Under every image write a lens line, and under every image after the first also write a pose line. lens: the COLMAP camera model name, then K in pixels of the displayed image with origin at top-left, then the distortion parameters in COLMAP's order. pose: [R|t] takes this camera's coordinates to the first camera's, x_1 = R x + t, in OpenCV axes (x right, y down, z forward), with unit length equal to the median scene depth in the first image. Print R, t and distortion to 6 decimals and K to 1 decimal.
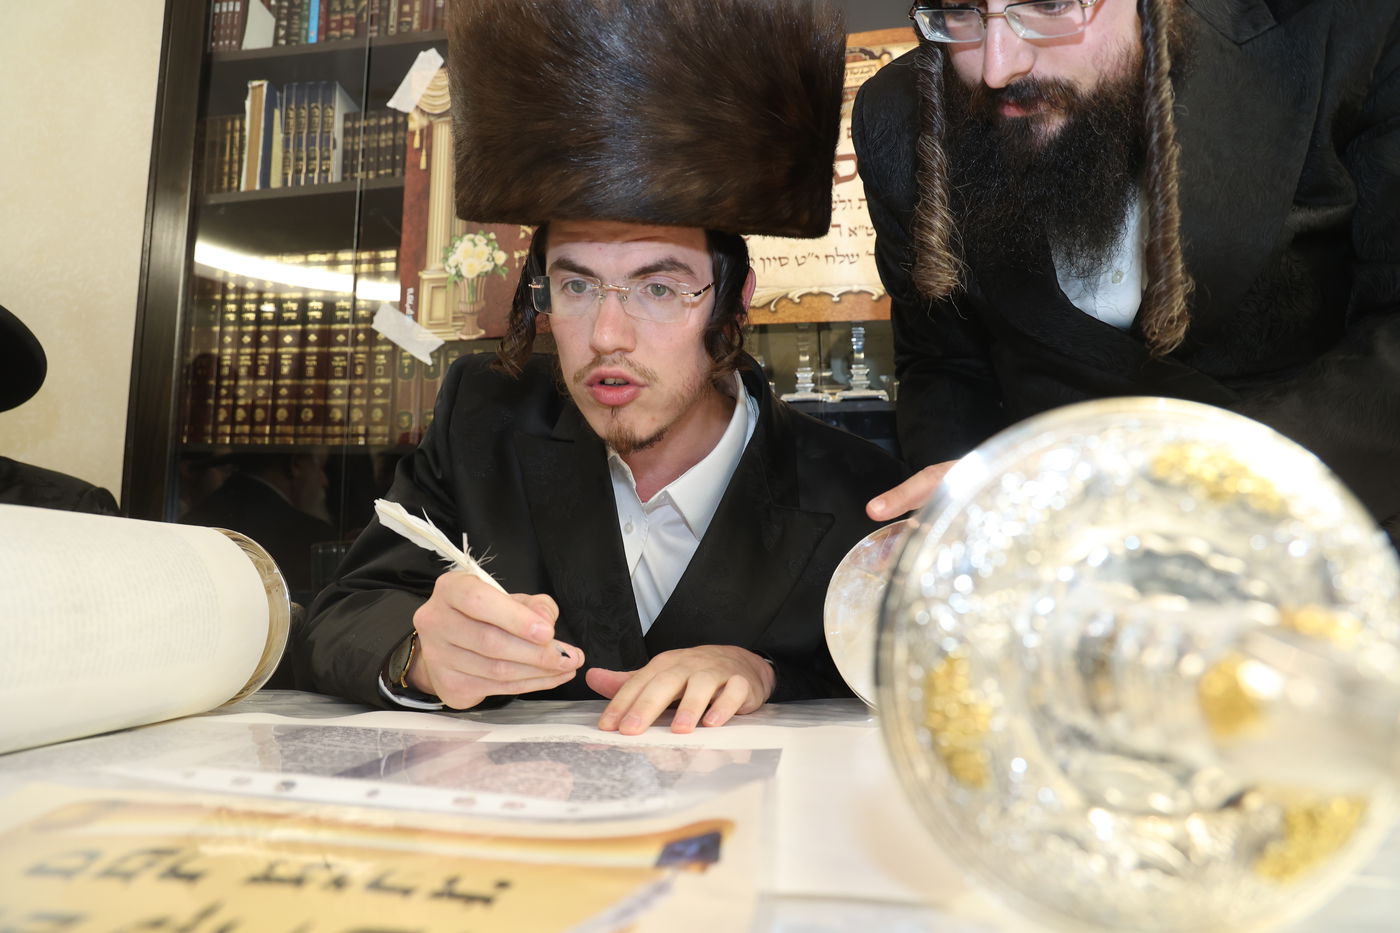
lens RADIAL K [[937.4, 0, 702.3], [0, 937.4, 464.8], [0, 0, 1]] dist [-0.085500, 0.037332]
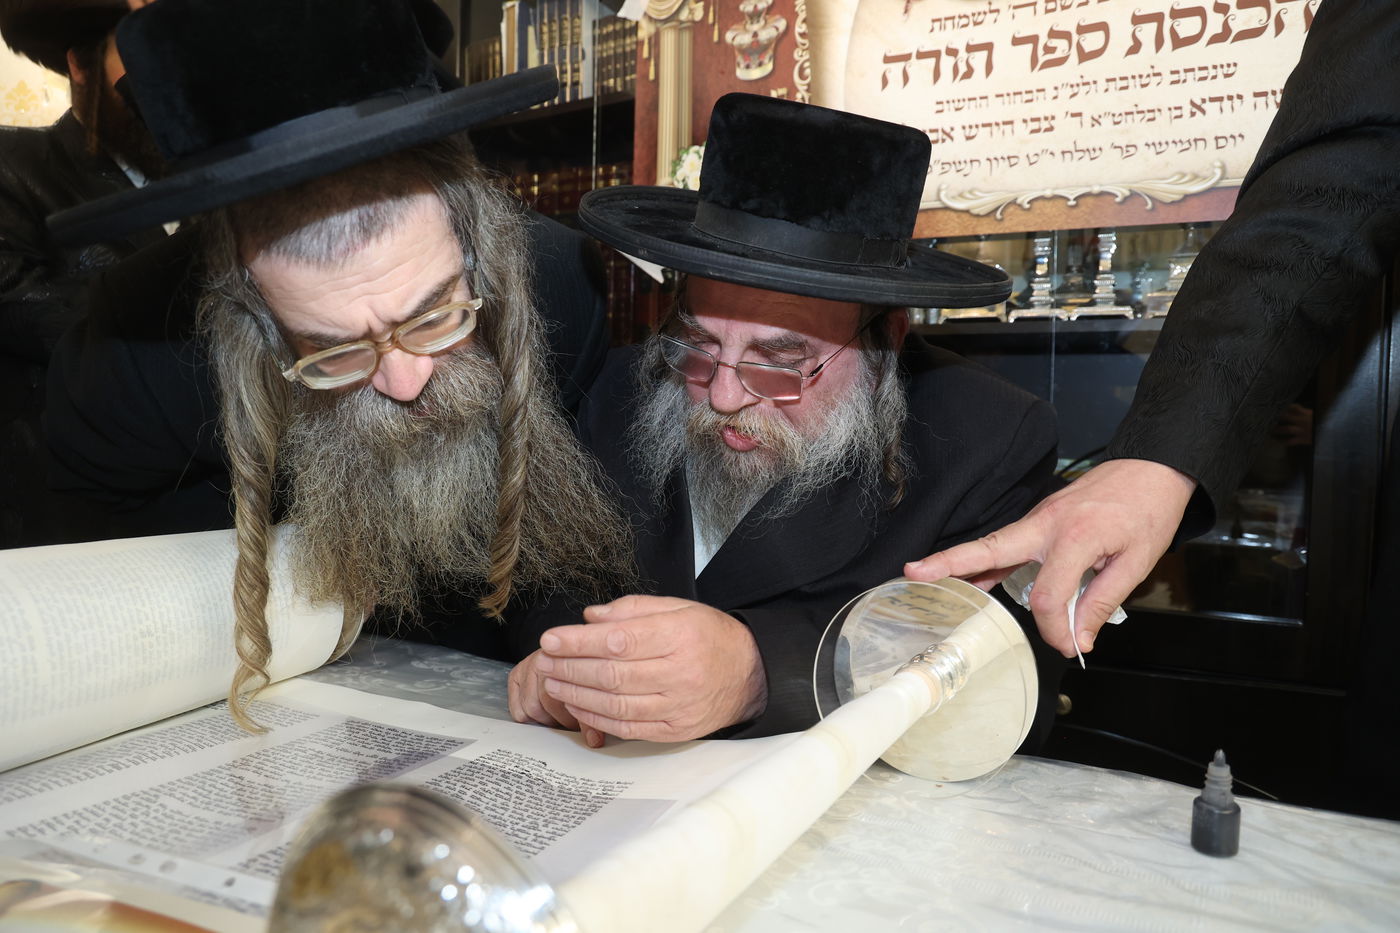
lens RADIAL K [[937.4, 0, 708.8], [0, 937.4, 473.7], [0, 0, 1]] dist [-0.085500, 0.037332]
pose [[0.929940, 0.047766, -0.364596, 0.139304], [0.016808, 0.984969, 0.171912, -0.074839], [0.367328, -0.165996, 0.915159, 0.044495]]
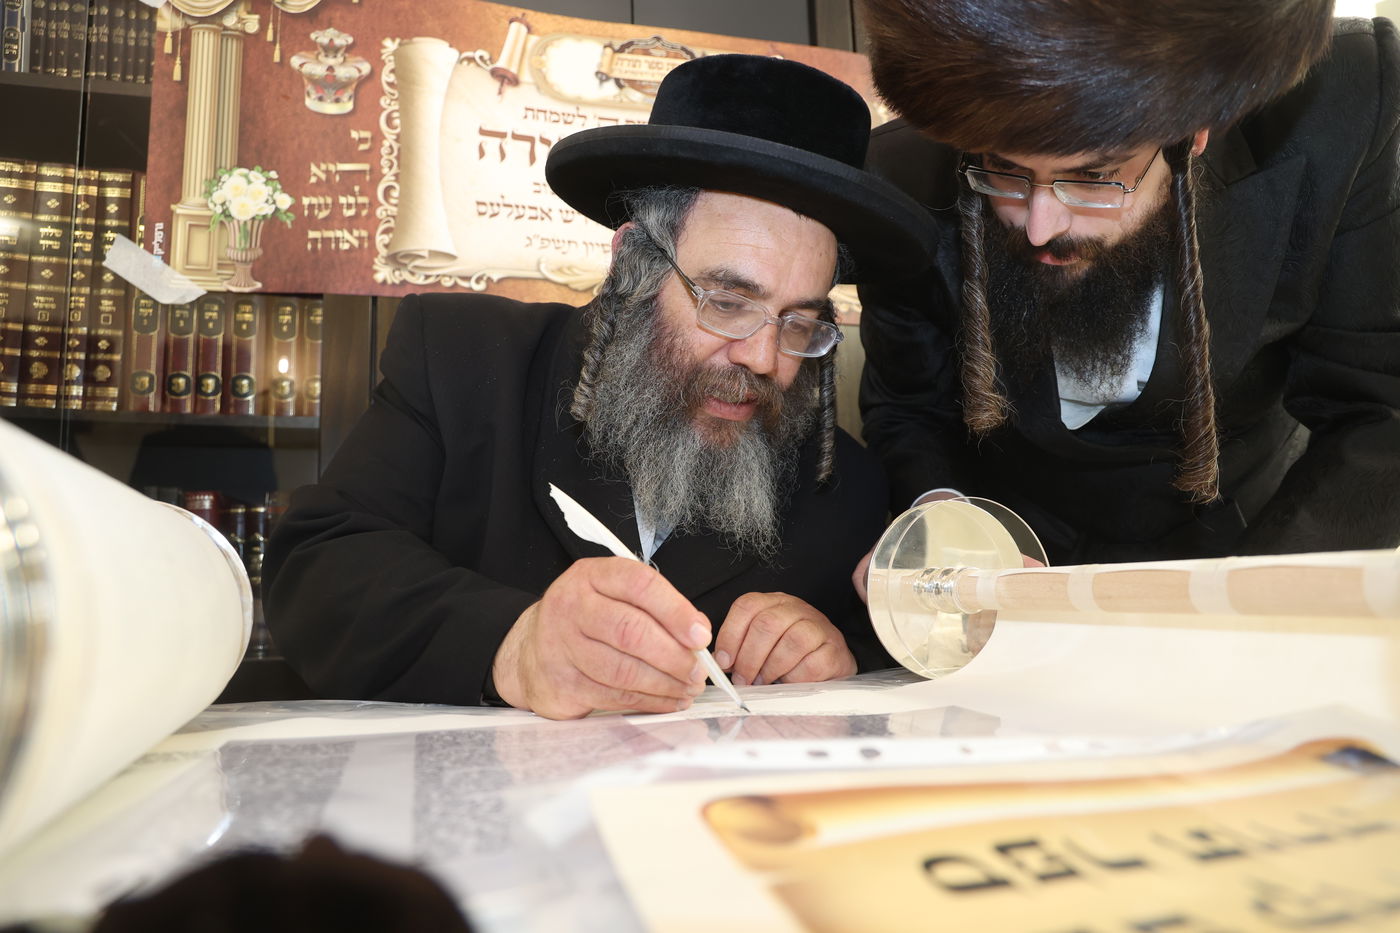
lens RADIAL K [[949.5, 0, 688.6], [0, 949.5, 461.1], [0, 0, 1]] dist [-0.041027, 0.012551]
pose [[0.910482, 0.033260, 0.412209, -0.222948], [-0.032989, 0.999425, -0.007775, 0.013566], [-0.412230, -0.006520, 0.911056, 0.042298]]
